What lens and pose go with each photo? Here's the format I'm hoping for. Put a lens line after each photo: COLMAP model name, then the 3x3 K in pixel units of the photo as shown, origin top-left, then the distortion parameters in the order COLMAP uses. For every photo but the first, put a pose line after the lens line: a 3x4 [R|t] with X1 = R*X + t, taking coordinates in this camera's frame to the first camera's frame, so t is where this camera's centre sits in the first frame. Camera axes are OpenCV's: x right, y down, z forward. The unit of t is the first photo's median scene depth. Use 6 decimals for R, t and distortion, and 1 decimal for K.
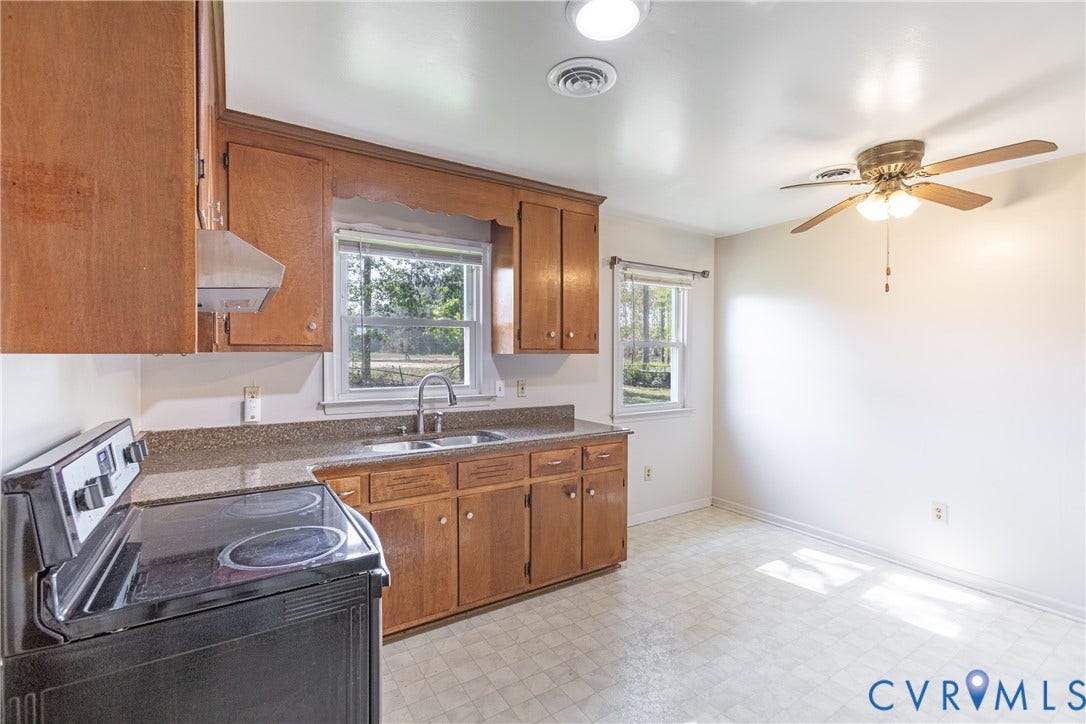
lens RADIAL K [[478.1, 0, 532.8], [0, 478.1, 358.2], [0, 0, 1]] dist [-0.012339, 0.002336]
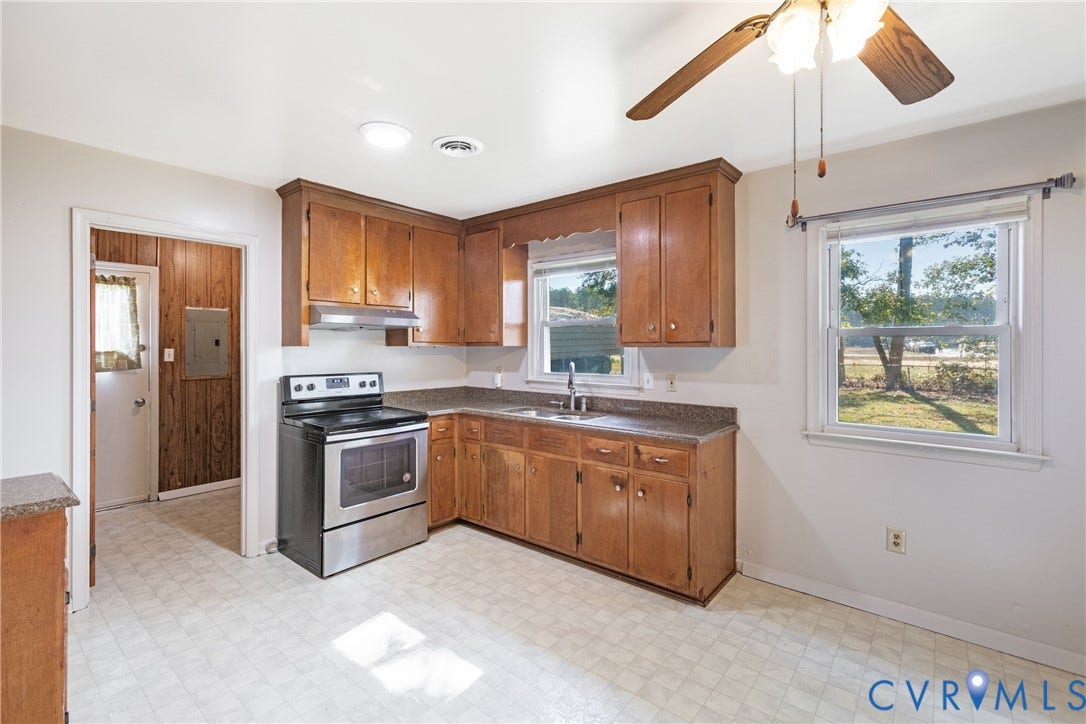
lens RADIAL K [[478.1, 0, 537.6], [0, 478.1, 347.4], [0, 0, 1]] dist [-0.012339, 0.002336]
pose [[0.310512, -0.003108, -0.950564, 0.957532], [-0.010812, 0.999918, -0.006801, 0.000769], [0.950508, 0.012389, 0.310453, 0.514695]]
